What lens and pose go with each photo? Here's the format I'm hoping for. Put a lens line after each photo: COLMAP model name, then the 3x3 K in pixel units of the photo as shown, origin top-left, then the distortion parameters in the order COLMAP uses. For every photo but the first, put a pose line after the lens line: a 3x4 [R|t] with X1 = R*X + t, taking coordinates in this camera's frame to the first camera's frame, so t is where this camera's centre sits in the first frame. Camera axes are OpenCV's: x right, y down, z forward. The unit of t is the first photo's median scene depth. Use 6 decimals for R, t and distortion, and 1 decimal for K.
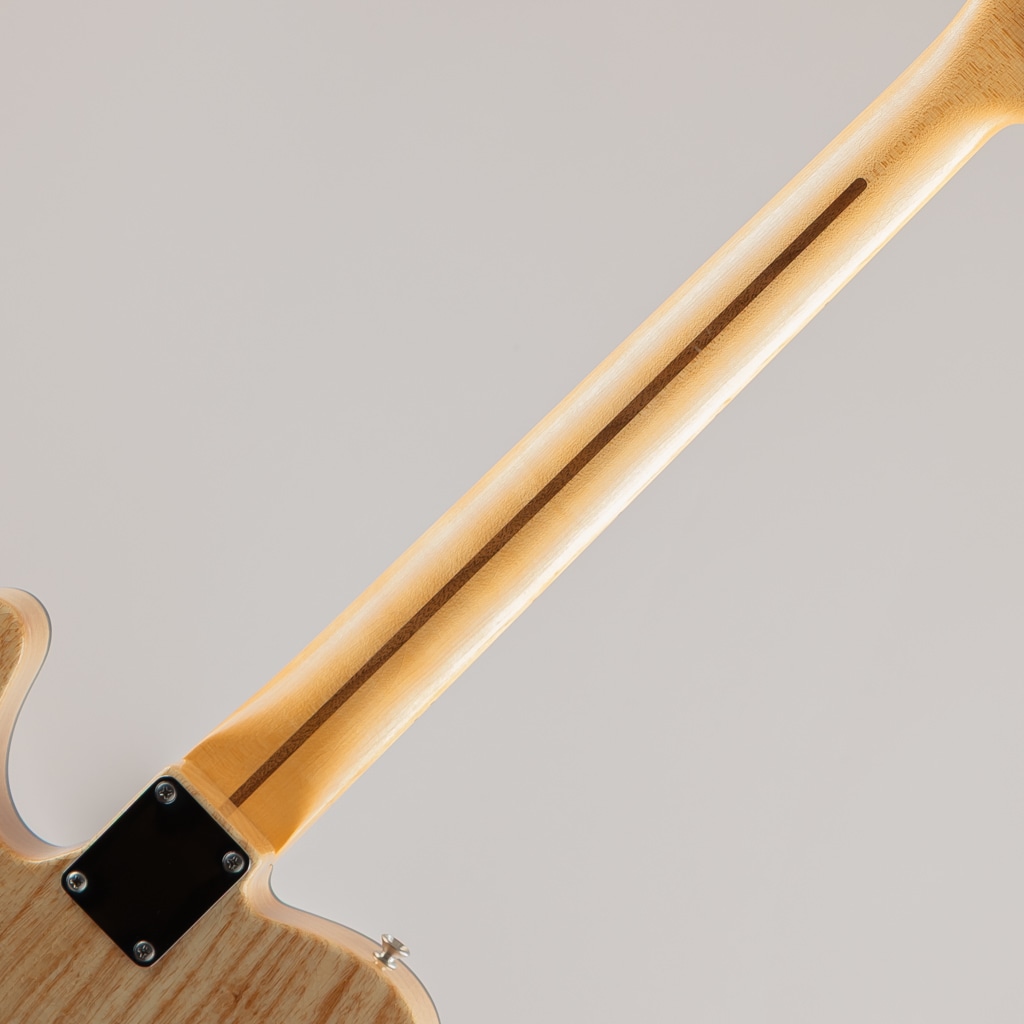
lens RADIAL K [[4139.2, 0, 511.9], [0, 4139.2, 511.9], [0, 0, 1]] dist [-0.070008, 0.000000]
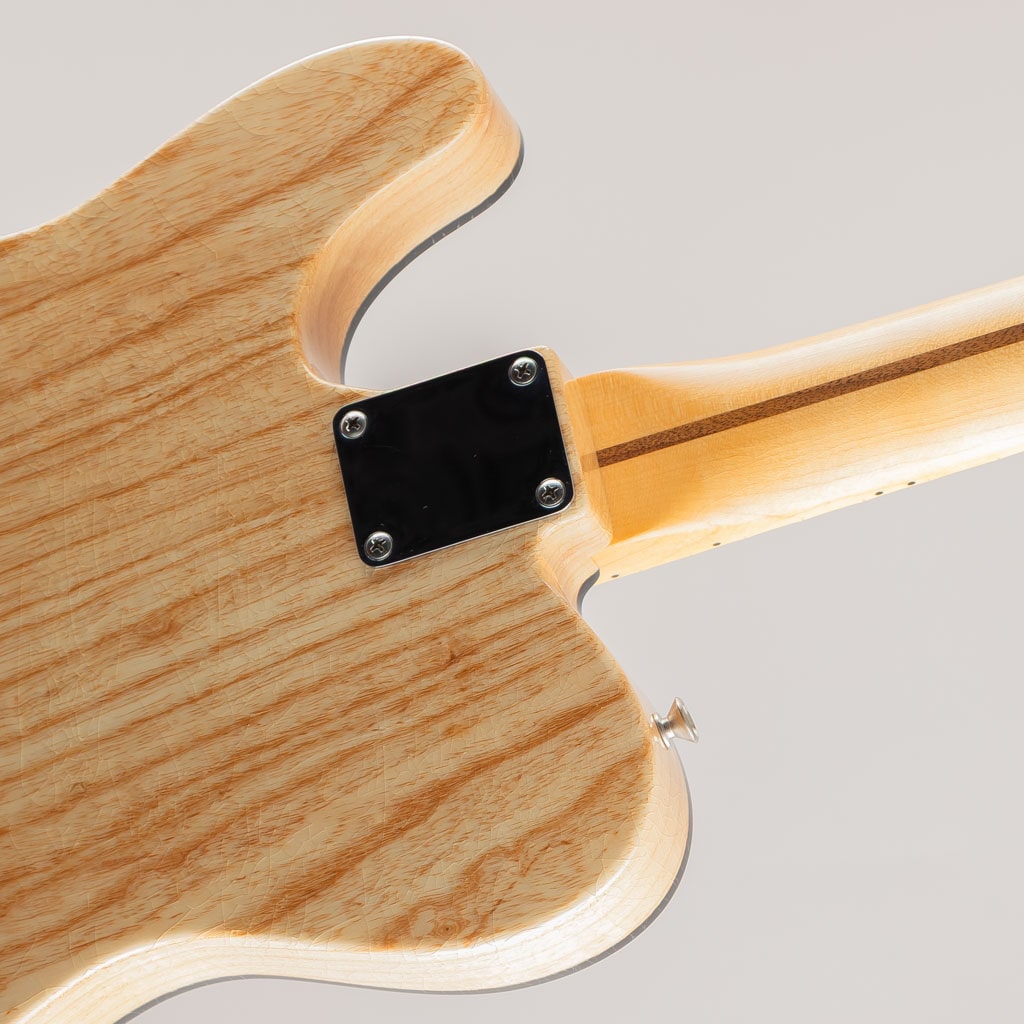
lens RADIAL K [[4139.2, 0, 509.2], [0, 4139.2, 513.5], [0, 0, 1]] dist [-0.070008, 0.000000]
pose [[0.836675, 0.468930, -0.282984, 0.127134], [-0.528809, 0.826165, -0.194455, 0.227146], [0.142605, 0.312340, 0.939206, 0.336016]]
